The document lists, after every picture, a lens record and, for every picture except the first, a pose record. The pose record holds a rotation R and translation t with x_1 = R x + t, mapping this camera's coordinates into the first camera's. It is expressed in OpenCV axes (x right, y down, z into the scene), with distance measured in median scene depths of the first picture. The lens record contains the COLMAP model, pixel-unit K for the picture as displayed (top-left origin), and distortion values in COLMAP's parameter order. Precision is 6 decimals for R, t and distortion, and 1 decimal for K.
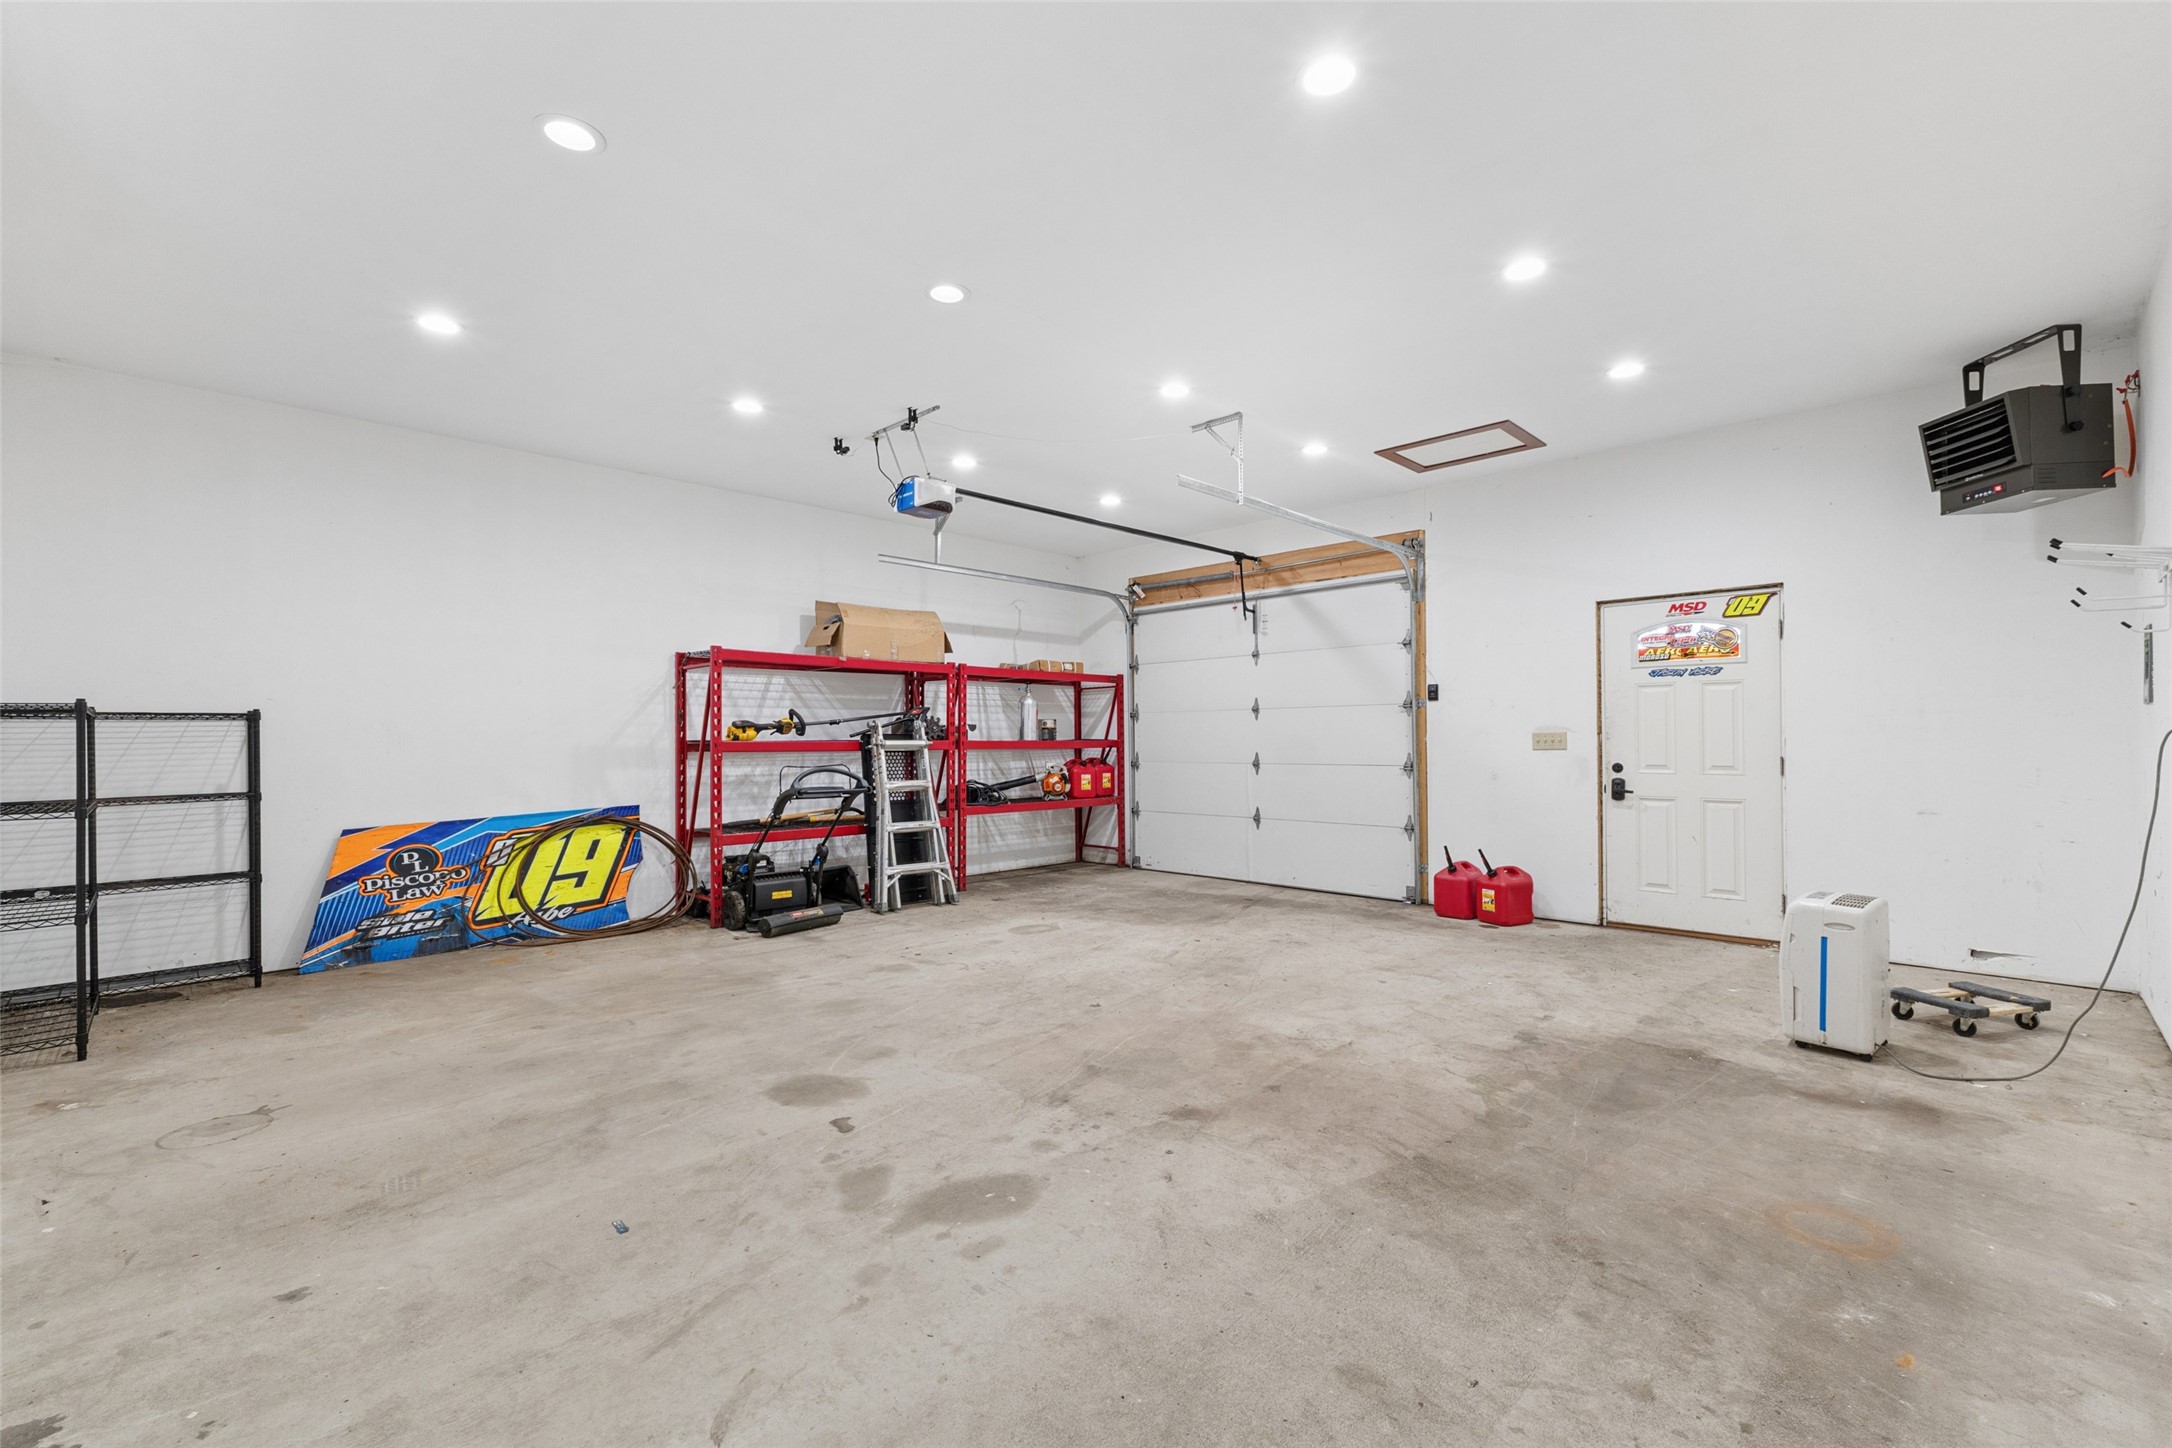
lens RADIAL K [[951.2, 0, 1096.2], [0, 951.2, 746.5], [0, 0, 1]] dist [0.002592, 0.000367]
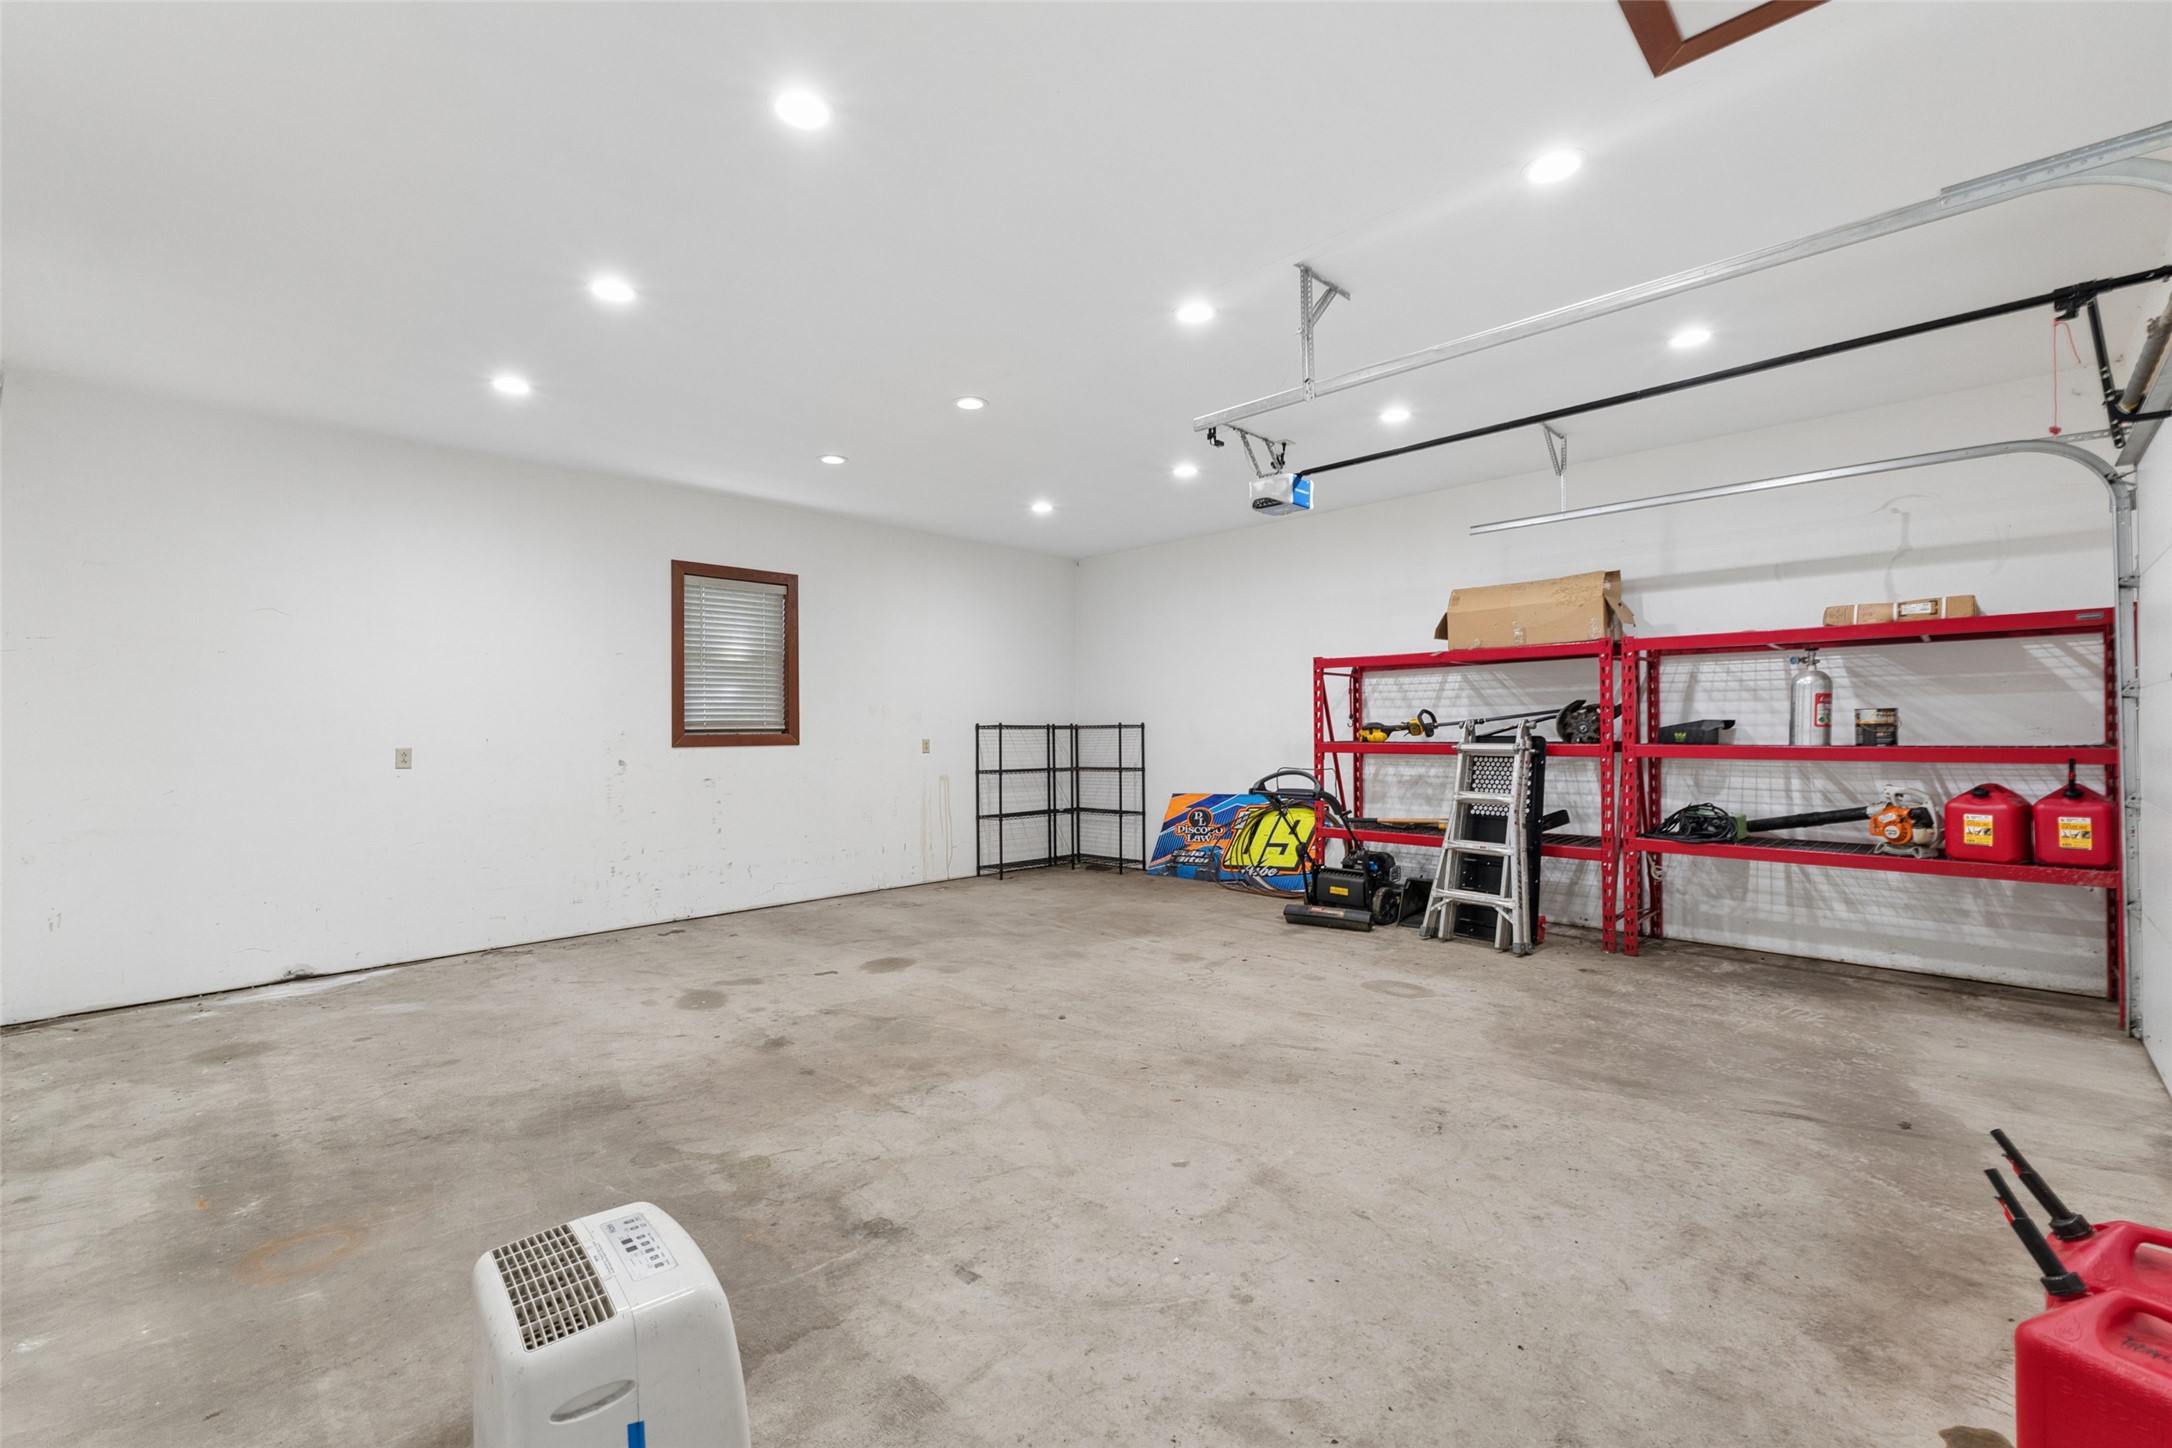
lens RADIAL K [[951.2, 0, 1096.2], [0, 951.2, 746.5], [0, 0, 1]] dist [0.002592, 0.000367]
pose [[-0.023403, 0.023189, -0.999457, 0.972390], [0.000430, 0.999731, 0.023185, -0.036261], [0.999726, 0.000113, -0.023407, 1.033802]]
